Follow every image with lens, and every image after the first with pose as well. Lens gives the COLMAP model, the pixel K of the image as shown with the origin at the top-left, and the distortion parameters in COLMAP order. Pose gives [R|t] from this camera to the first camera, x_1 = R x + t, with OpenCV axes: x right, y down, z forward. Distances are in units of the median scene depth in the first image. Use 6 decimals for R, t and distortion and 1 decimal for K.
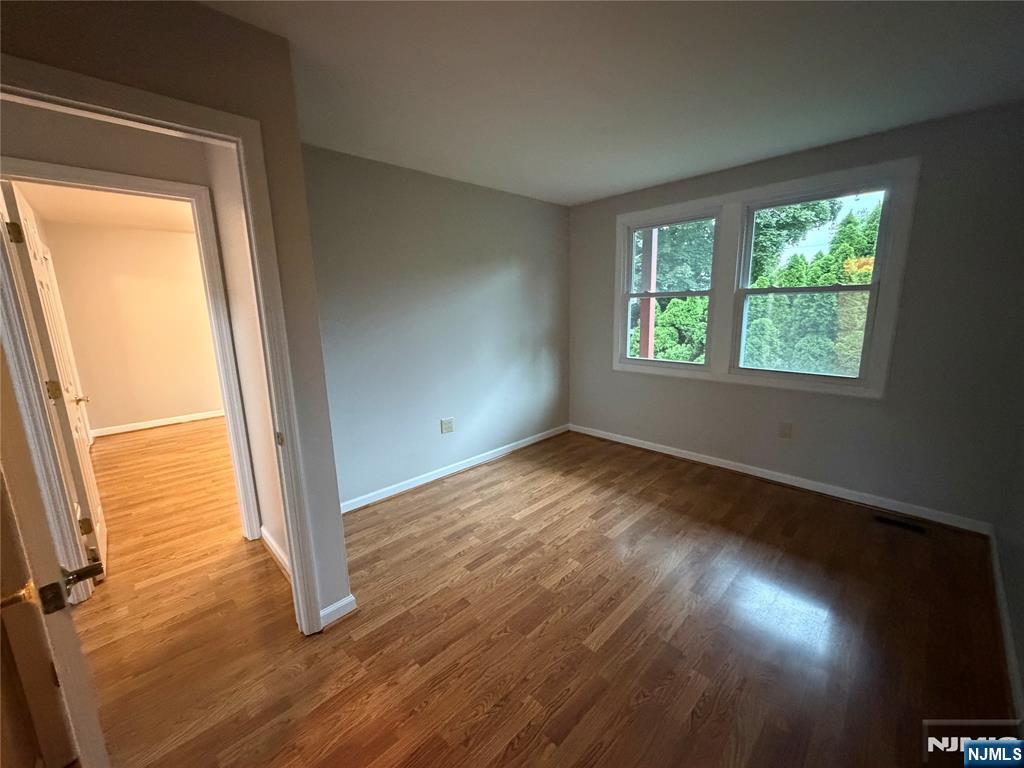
lens RADIAL K [[408.4, 0, 511.9], [0, 408.4, 381.8], [0, 0, 1]] dist [-0.001177, -0.000197]
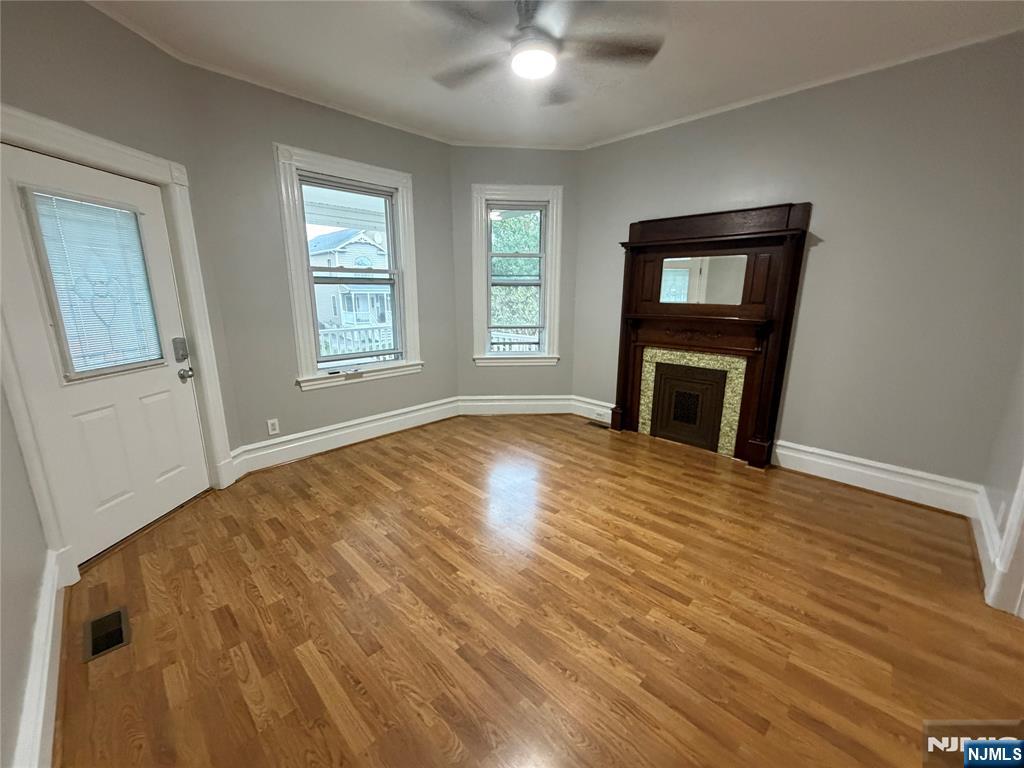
lens RADIAL K [[408.4, 0, 512.9], [0, 408.4, 384.5], [0, 0, 1]] dist [-0.001177, -0.000197]
pose [[0.016639, 0.248643, -0.968452, 0.534910], [-0.194831, 0.950826, 0.240771, -0.121315], [0.980696, 0.184678, 0.064264, 0.579984]]
